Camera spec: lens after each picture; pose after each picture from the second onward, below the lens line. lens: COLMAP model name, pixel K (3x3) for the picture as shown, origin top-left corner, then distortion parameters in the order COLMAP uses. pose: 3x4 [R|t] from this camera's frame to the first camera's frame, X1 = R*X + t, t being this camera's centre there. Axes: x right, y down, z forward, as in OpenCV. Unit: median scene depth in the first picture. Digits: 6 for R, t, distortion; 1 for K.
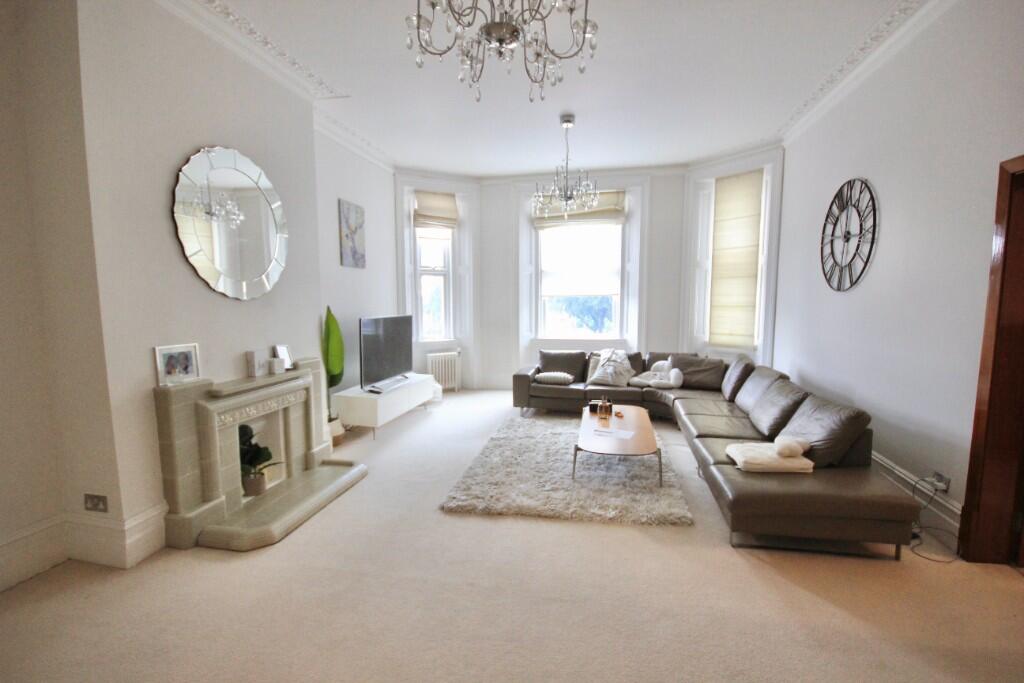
lens RADIAL K [[477.7, 0, 512.0], [0, 477.7, 341.5], [0, 0, 1]] dist [-0.001213, -0.000374]
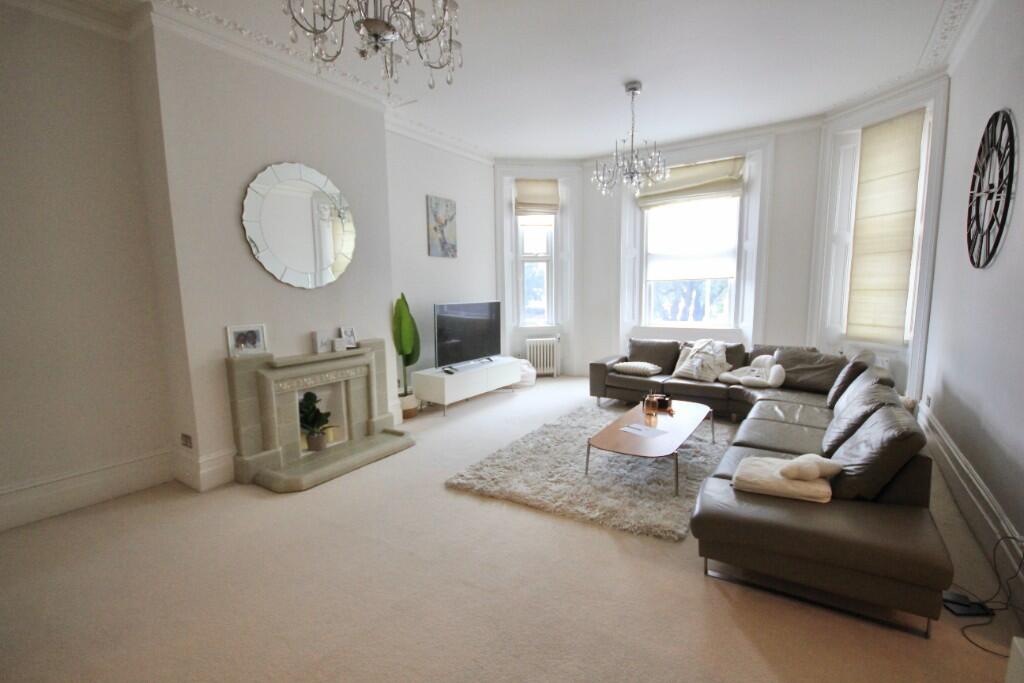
lens RADIAL K [[477.7, 0, 512.0], [0, 477.7, 341.5], [0, 0, 1]] dist [-0.001213, -0.000374]
pose [[0.926474, 0.031189, -0.375065, 0.252499], [-0.019996, 0.999232, 0.033701, -0.003586], [0.375828, -0.023724, 0.926386, 0.050934]]
